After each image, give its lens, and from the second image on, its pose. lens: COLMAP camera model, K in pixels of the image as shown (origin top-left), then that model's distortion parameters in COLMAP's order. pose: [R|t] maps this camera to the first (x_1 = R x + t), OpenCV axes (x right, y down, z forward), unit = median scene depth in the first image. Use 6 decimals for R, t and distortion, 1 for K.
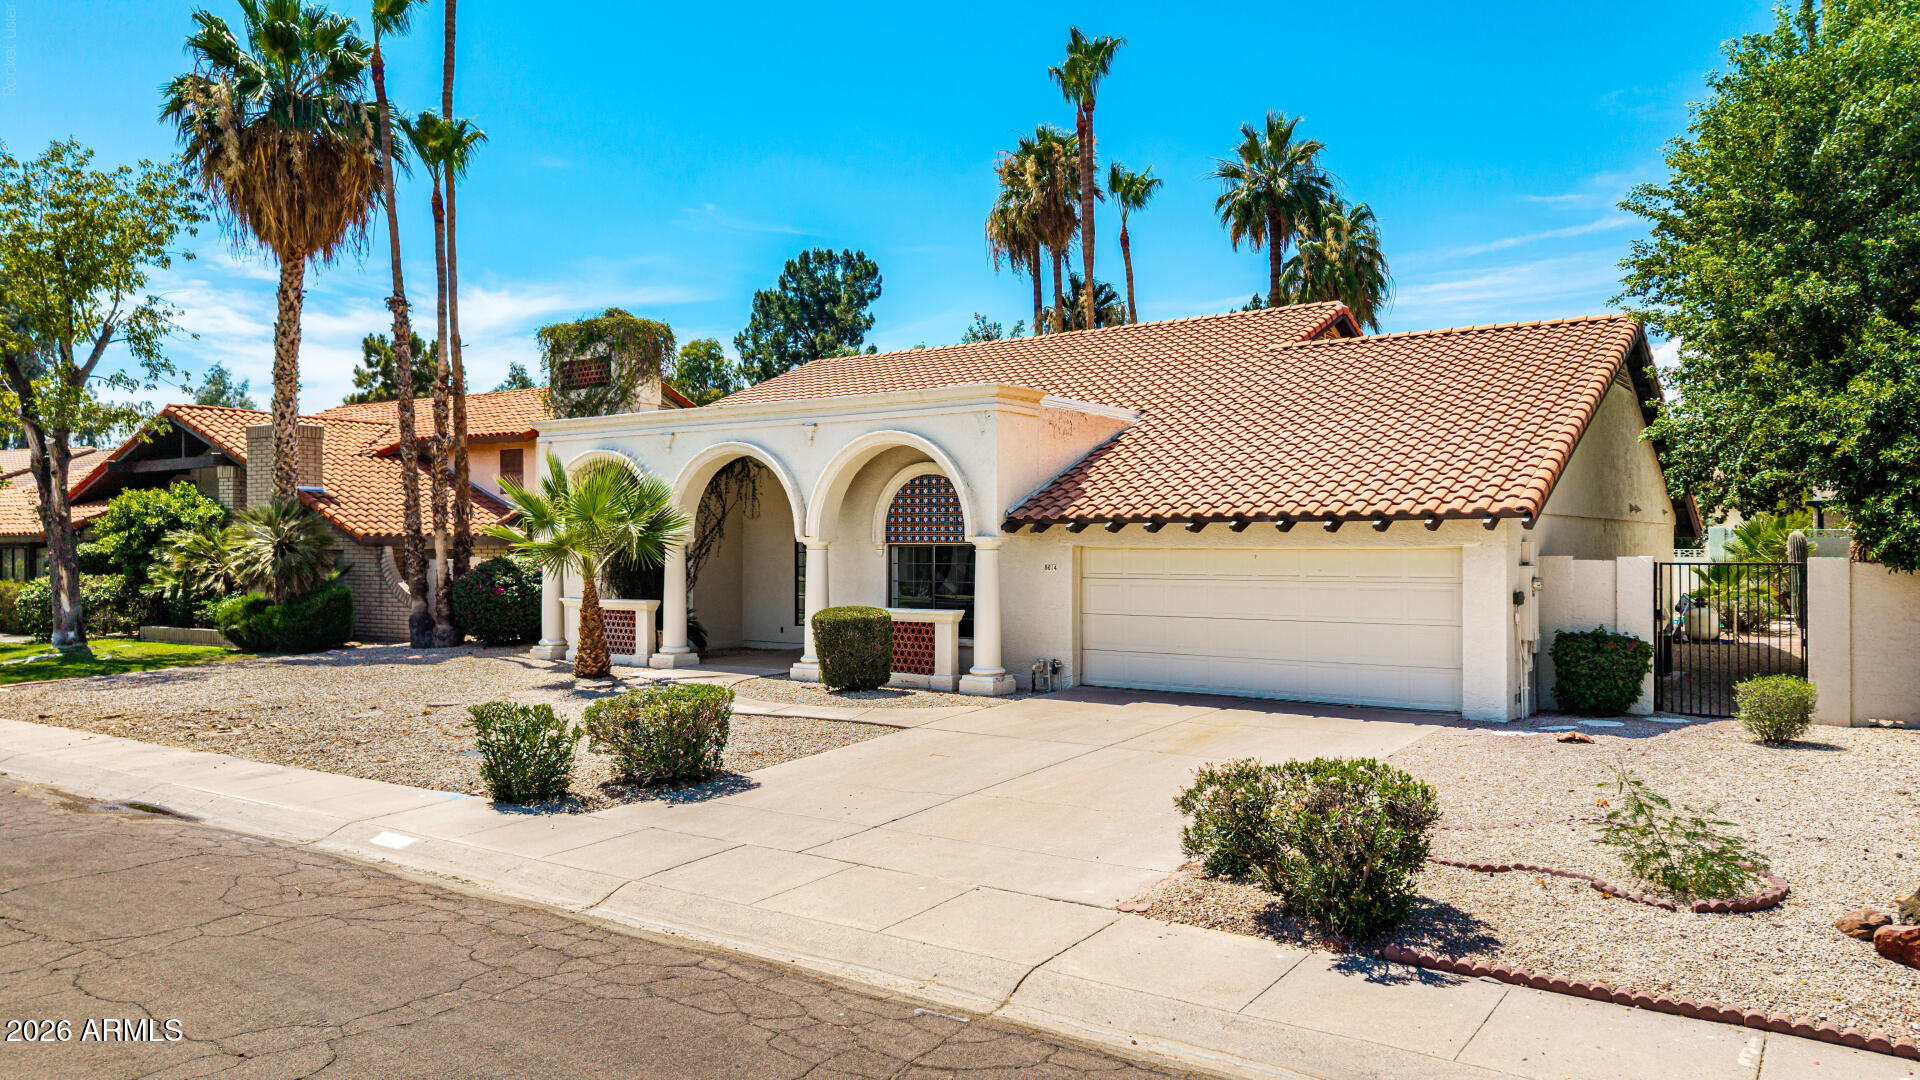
lens RADIAL K [[1285.6, 0, 960.2], [0, 1285.6, 557.2], [0, 0, 1]] dist [0.019965, -0.016878]
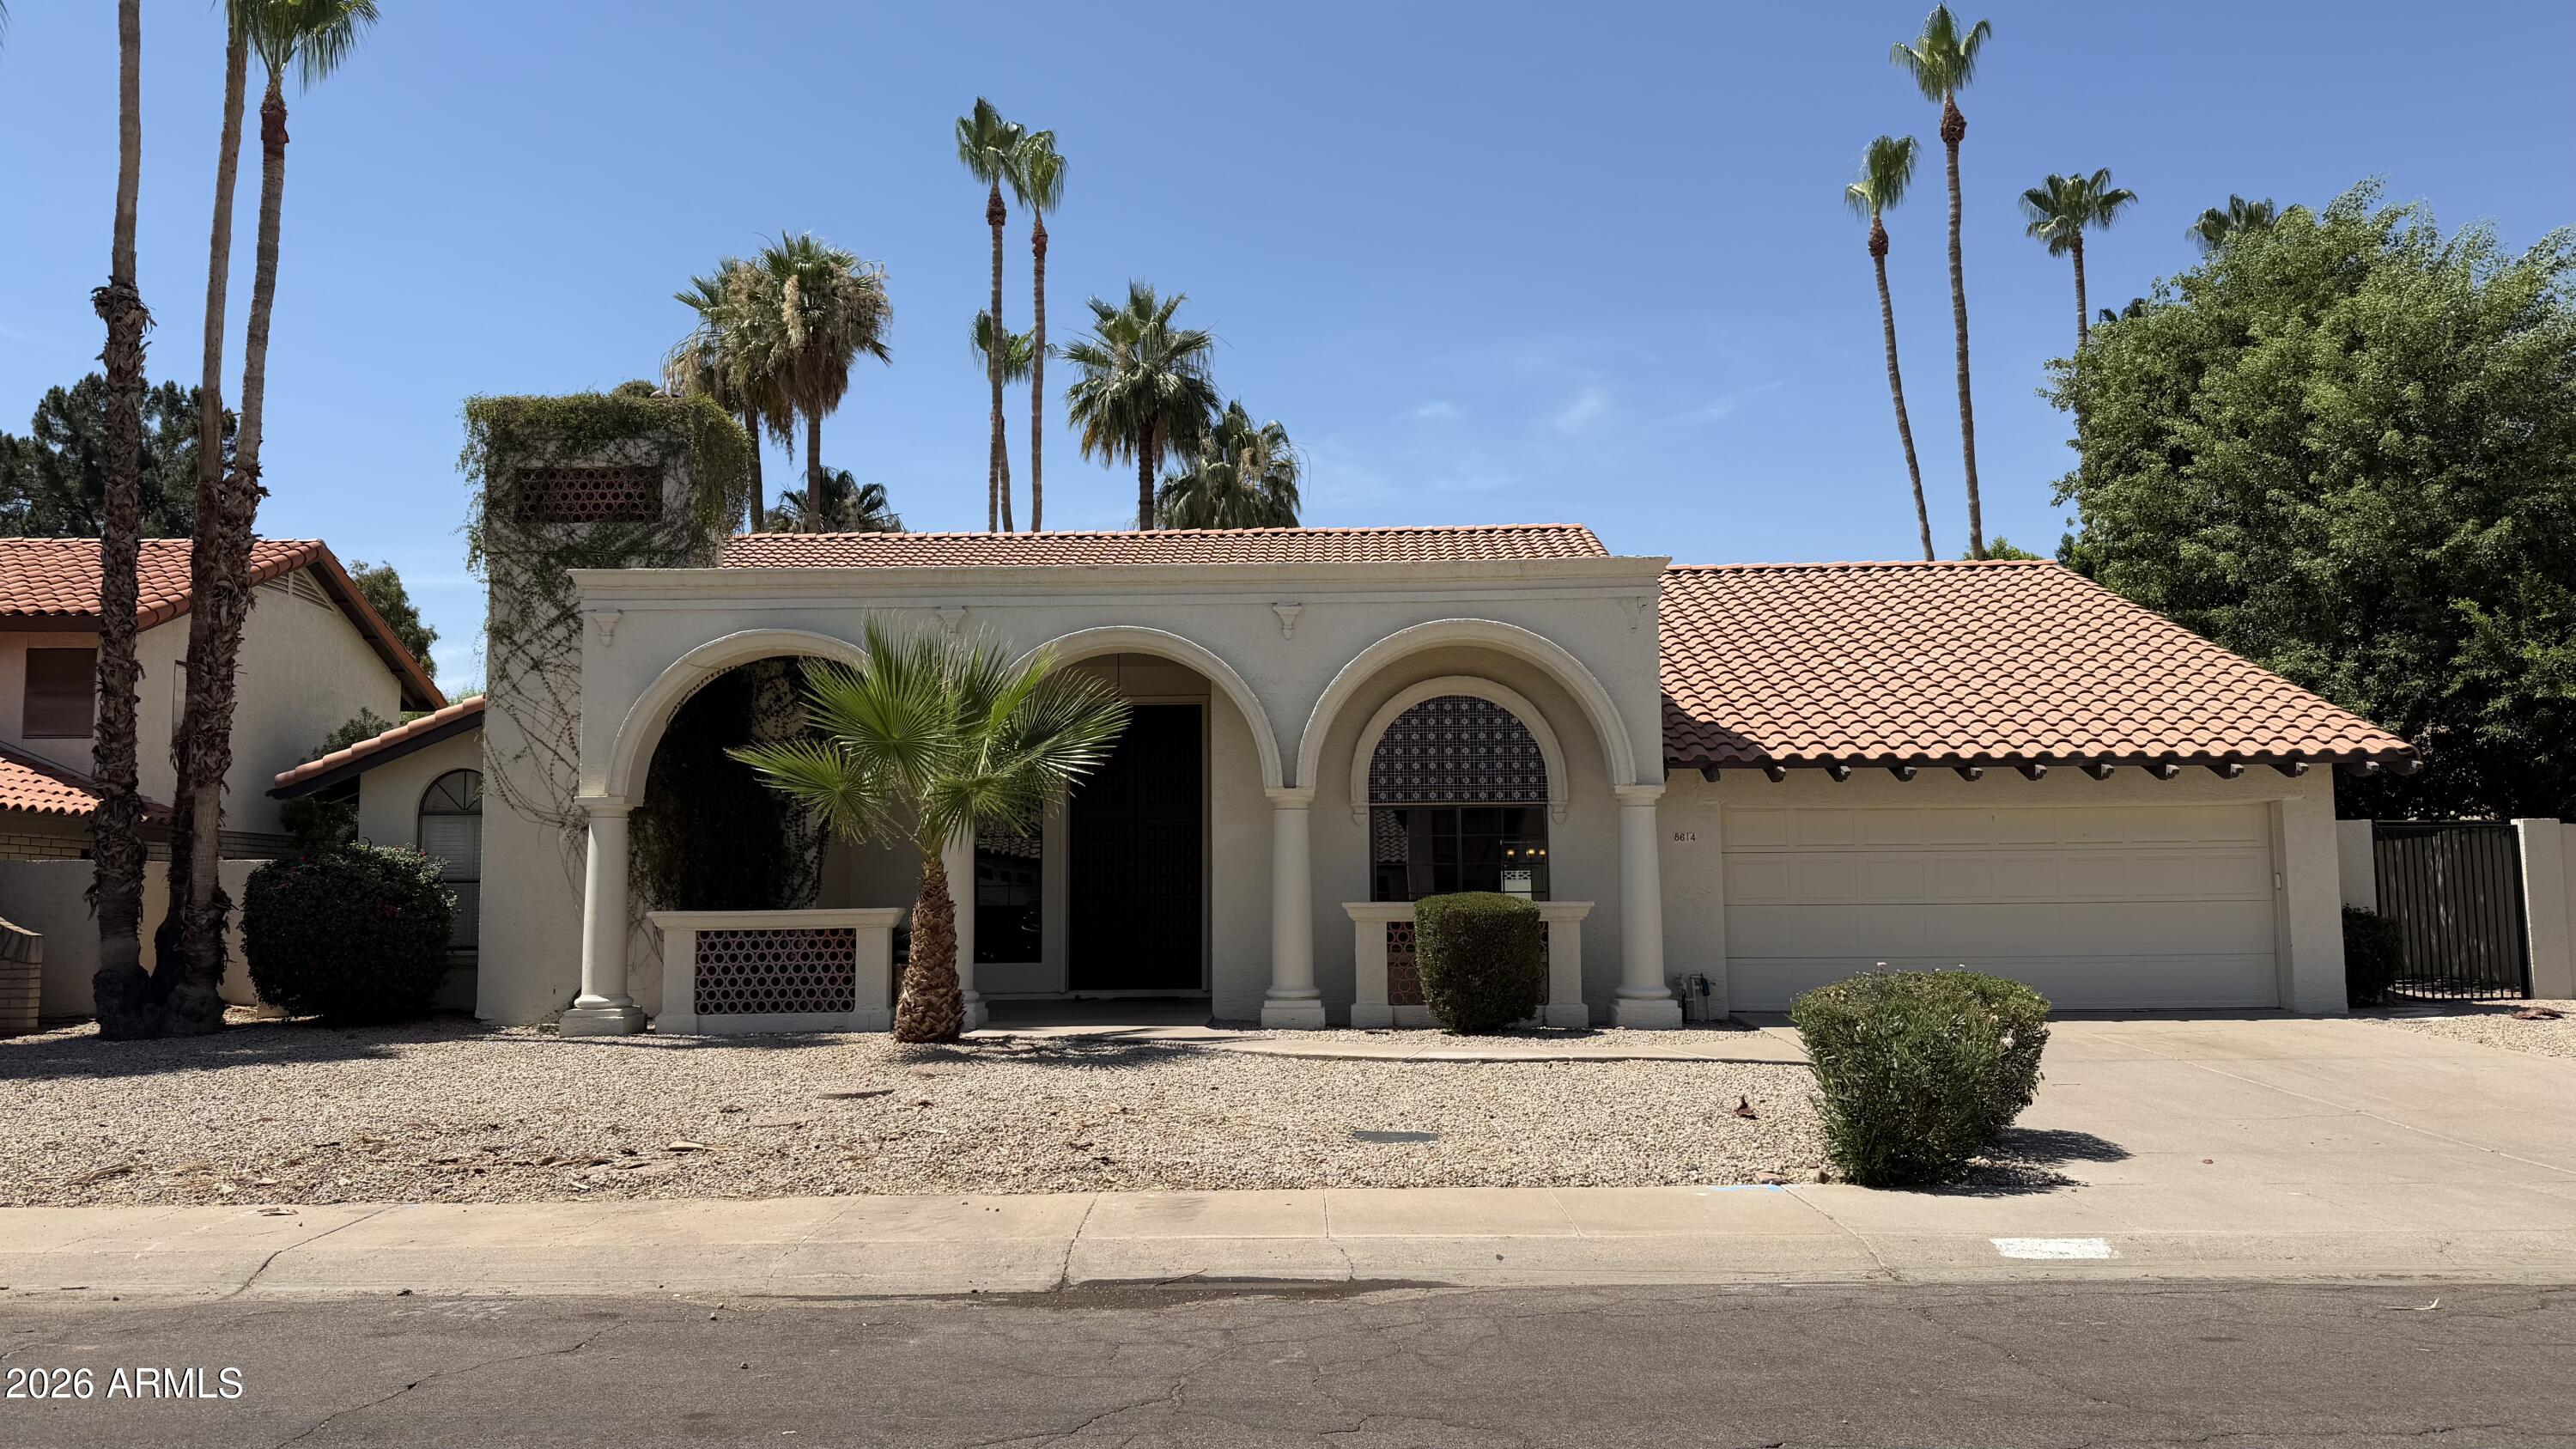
lens RADIAL K [[1810.6, 0, 1277.0], [0, 1810.6, 741.4], [0, 0, 1]] dist [0.047955, -0.065493]
pose [[0.831564, 0.044514, 0.553643, -0.473755], [0.013879, 0.994807, -0.100831, 0.038242], [-0.555256, 0.091531, 0.826627, 0.238921]]
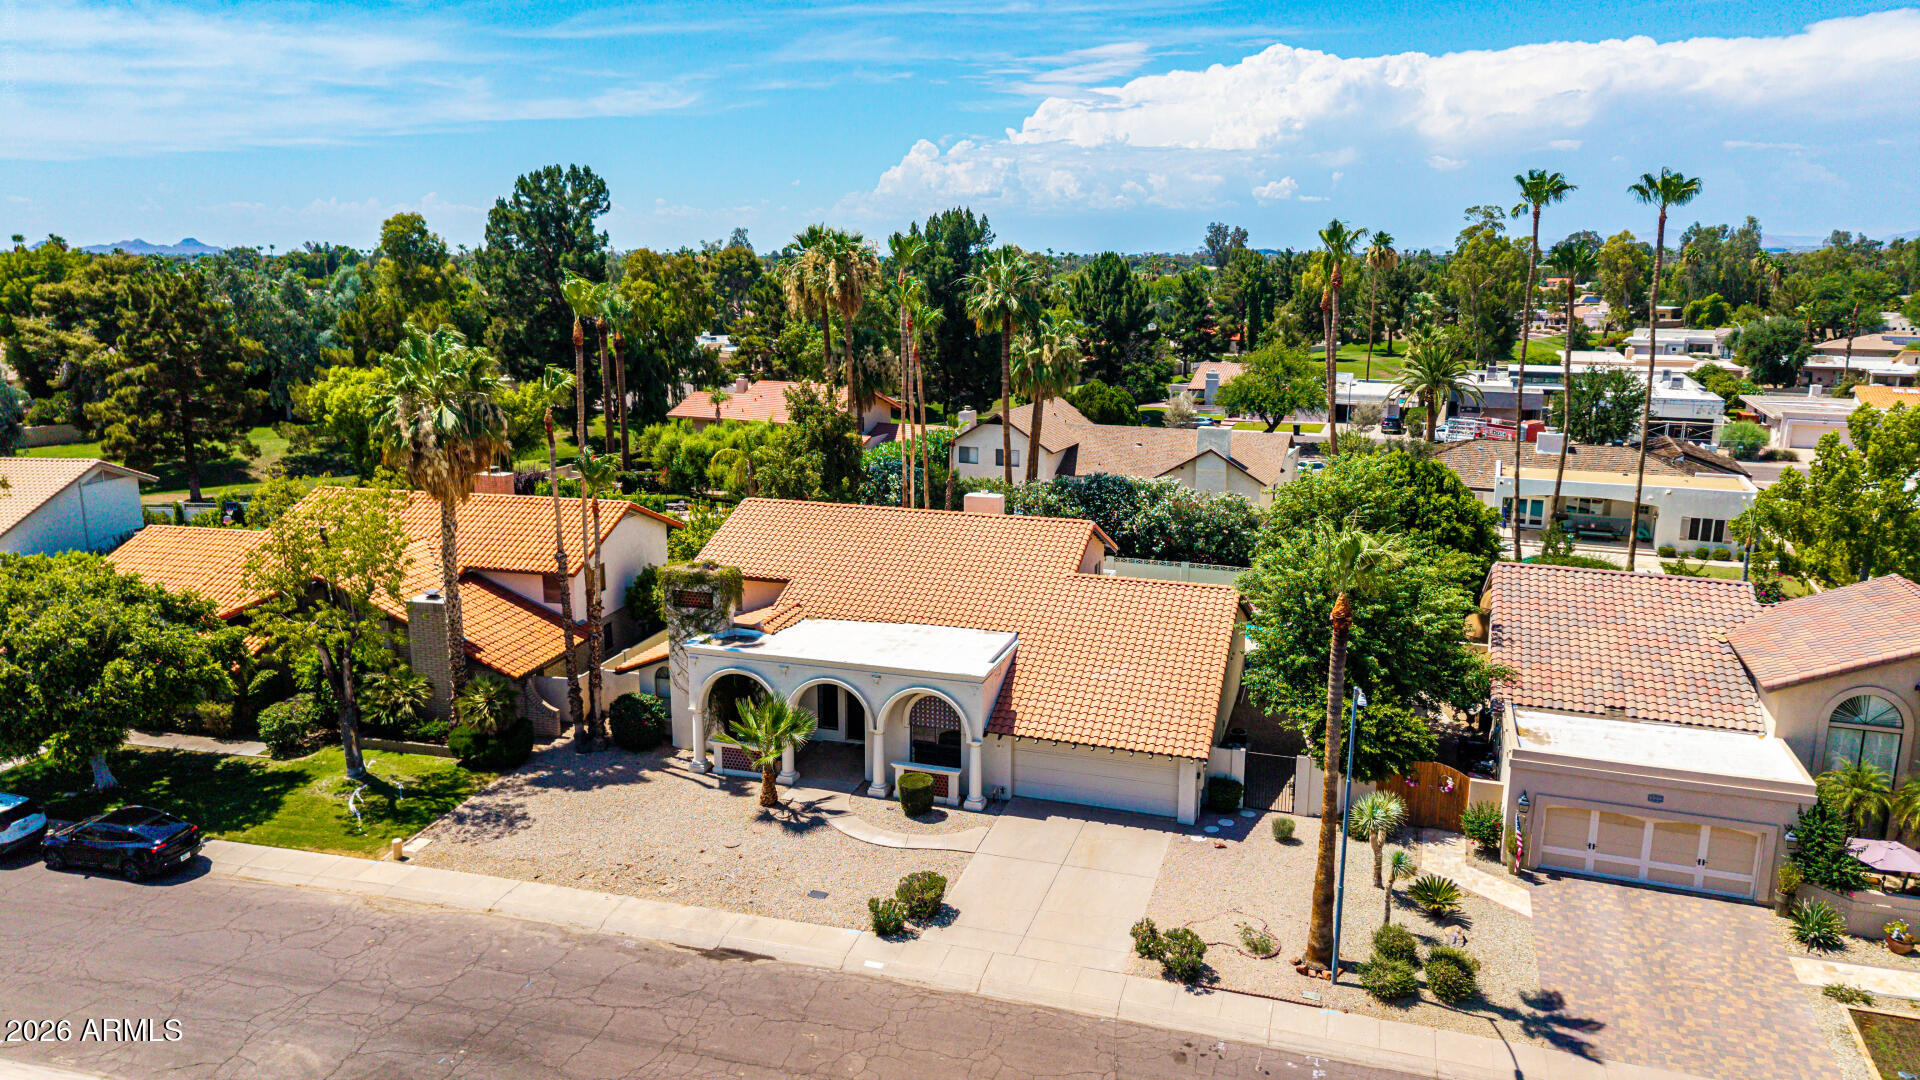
lens RADIAL K [[1285.6, 0, 963.4], [0, 1285.6, 535.1], [0, 0, 1]] dist [0.019965, -0.016878]
pose [[0.952552, -0.059796, 0.298445, -0.462189], [-0.001178, 0.979781, 0.200069, -0.583177], [-0.304374, -0.190928, 0.933222, -0.716244]]
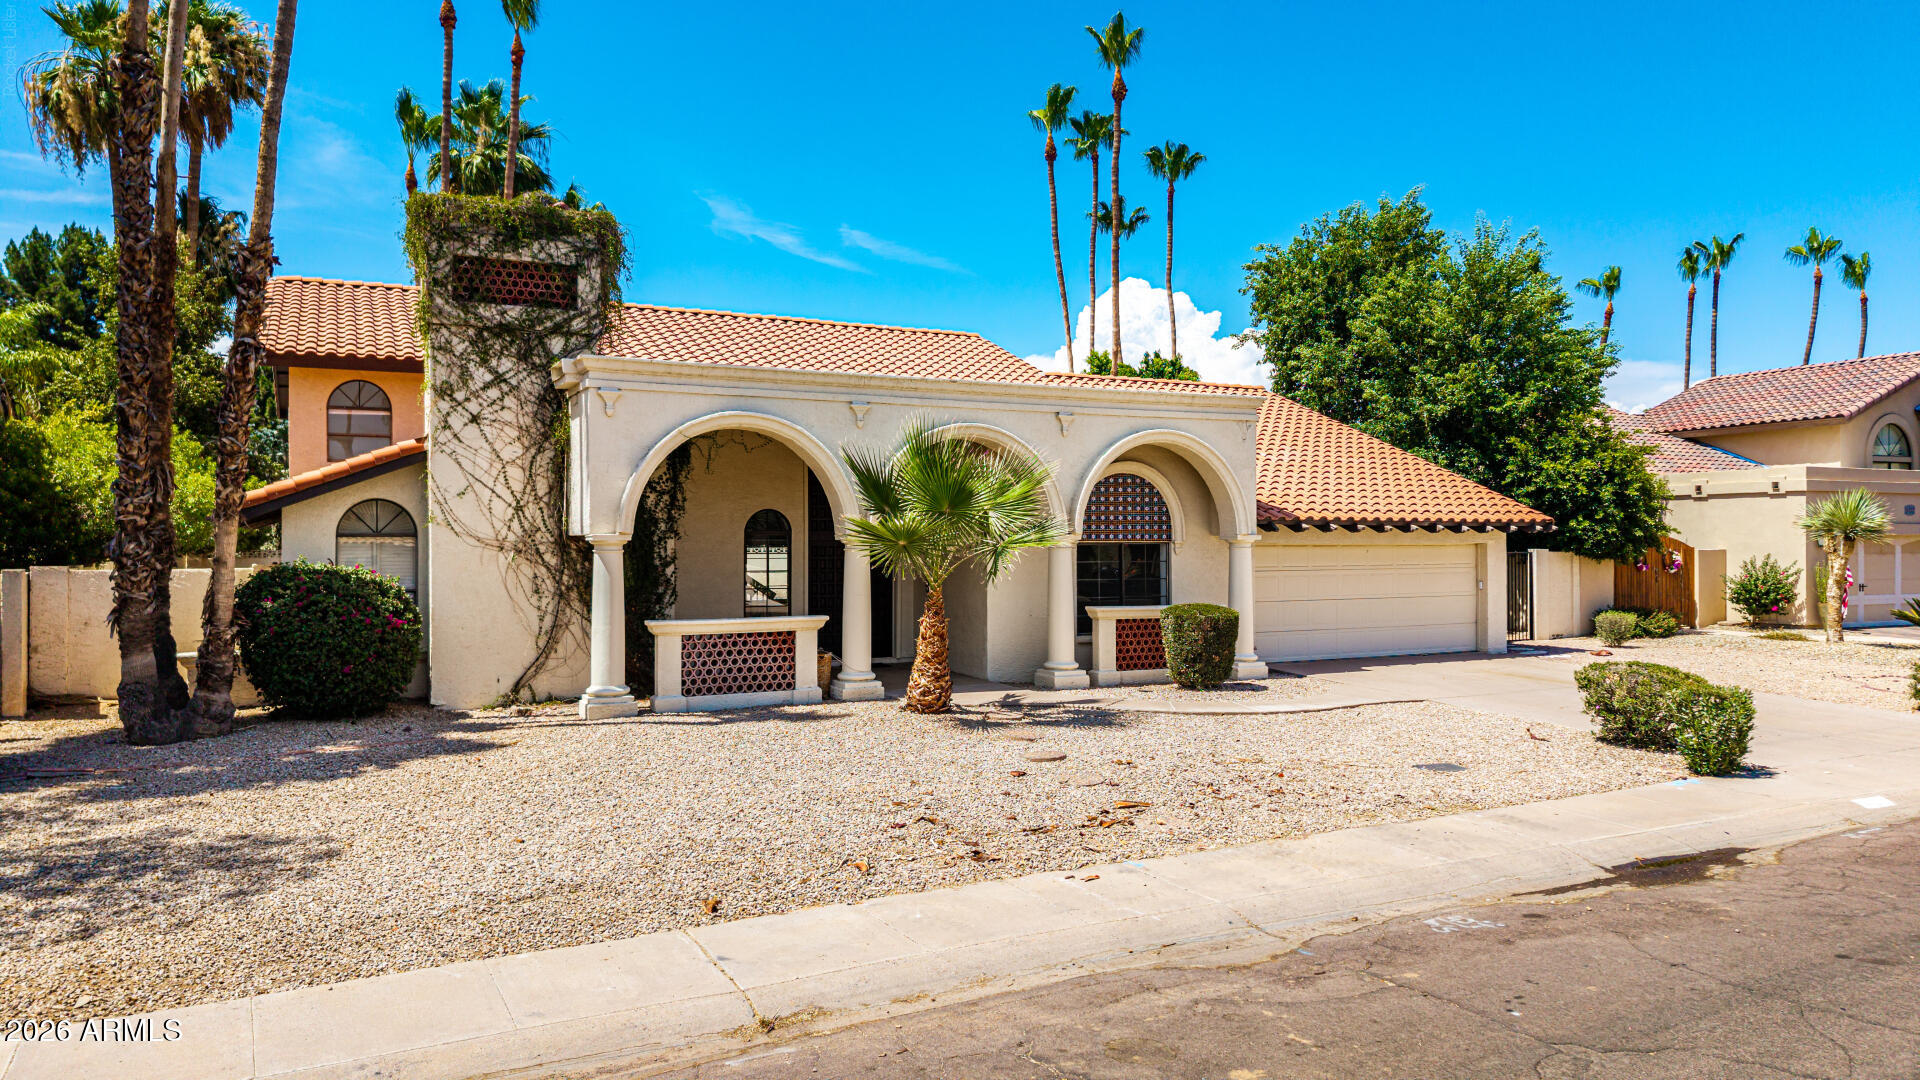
lens RADIAL K [[1285.6, 0, 965.0], [0, 1285.6, 542.8], [0, 0, 1]] dist [0.019965, -0.016878]
pose [[0.468458, -0.000181, 0.883486, -0.777103], [0.010857, 0.999926, -0.005552, -0.004138], [-0.883419, 0.012193, 0.468425, 0.501878]]
